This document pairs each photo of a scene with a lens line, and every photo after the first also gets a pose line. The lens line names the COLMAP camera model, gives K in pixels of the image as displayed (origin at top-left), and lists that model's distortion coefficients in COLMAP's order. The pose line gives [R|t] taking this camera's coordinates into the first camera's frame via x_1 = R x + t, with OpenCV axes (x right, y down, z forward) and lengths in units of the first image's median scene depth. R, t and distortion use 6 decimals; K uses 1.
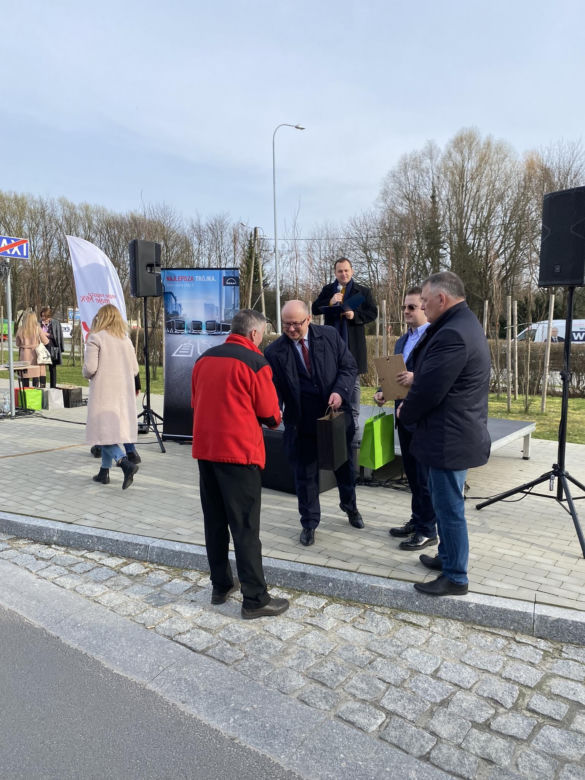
lens RADIAL K [[620.0, 0, 292.5], [0, 620.0, 384.3], [0, 0, 1]] dist [0.010629, 0.003664]
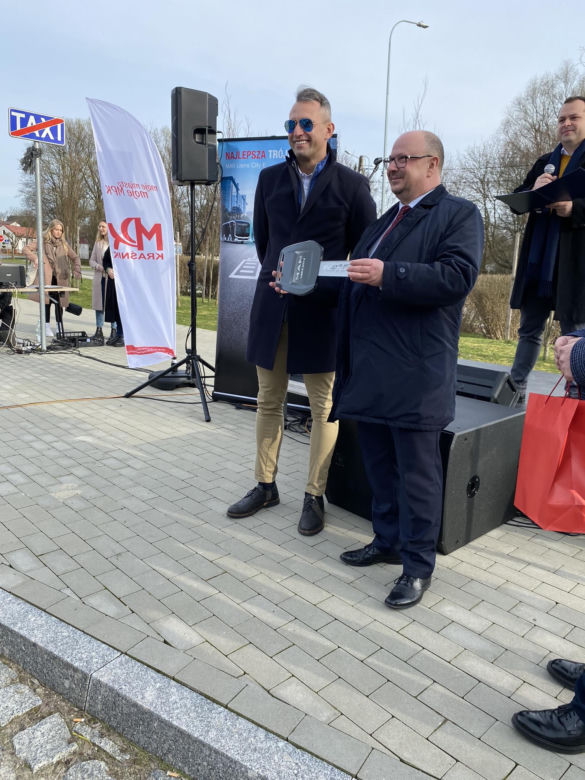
lens RADIAL K [[620.0, 0, 292.5], [0, 620.0, 384.3], [0, 0, 1]] dist [0.010629, 0.003664]
pose [[0.987103, 0.068739, -0.144578, -0.019598], [-0.055414, 0.994005, 0.094252, 0.002043], [0.150190, -0.085024, 0.984994, 0.291686]]
